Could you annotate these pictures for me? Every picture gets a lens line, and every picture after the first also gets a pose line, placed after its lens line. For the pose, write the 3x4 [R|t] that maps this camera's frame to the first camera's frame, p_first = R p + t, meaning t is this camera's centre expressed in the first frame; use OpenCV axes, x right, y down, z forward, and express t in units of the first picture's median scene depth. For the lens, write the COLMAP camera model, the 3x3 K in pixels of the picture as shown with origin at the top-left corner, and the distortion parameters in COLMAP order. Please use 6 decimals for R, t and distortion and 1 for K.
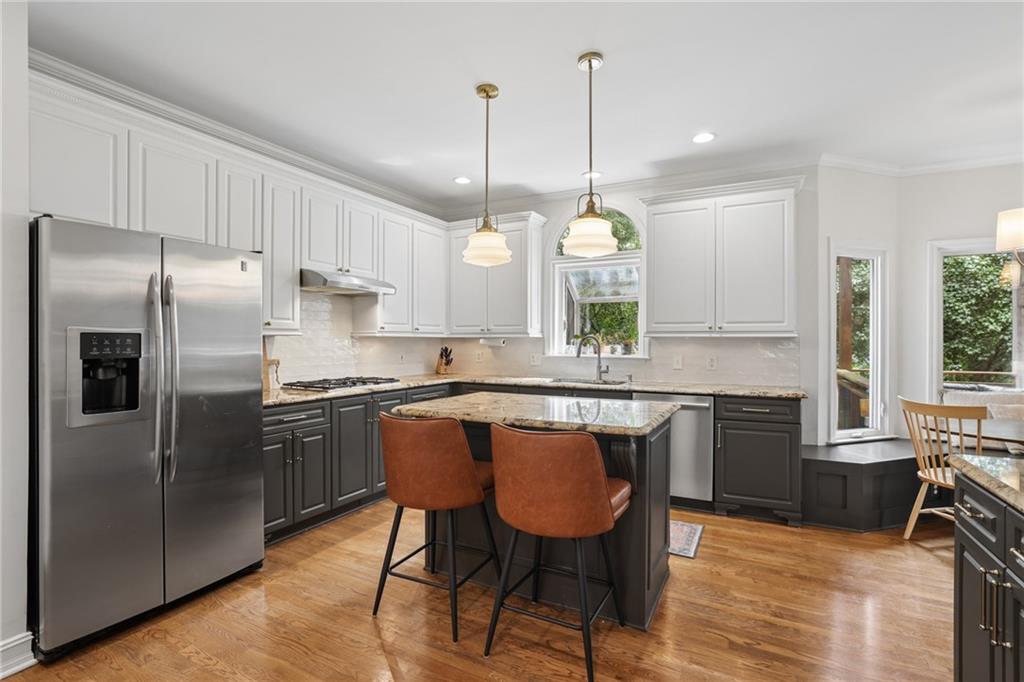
lens RADIAL K [[467.5, 0, 514.4], [0, 467.5, 332.8], [0, 0, 1]] dist [-0.028720, 0.000321]
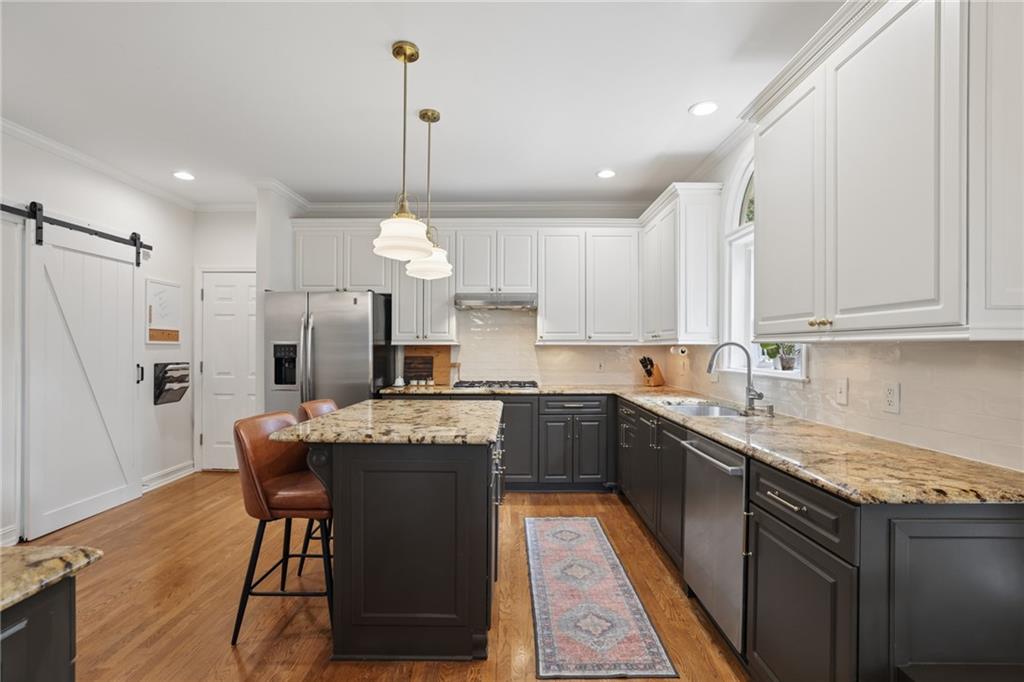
lens RADIAL K [[467.5, 0, 514.4], [0, 467.5, 332.8], [0, 0, 1]] dist [-0.028720, 0.000321]
pose [[0.468831, -0.030300, -0.882768, 0.639450], [0.013496, 0.999541, -0.027141, 0.008248], [0.883185, 0.000811, 0.469025, 0.436210]]
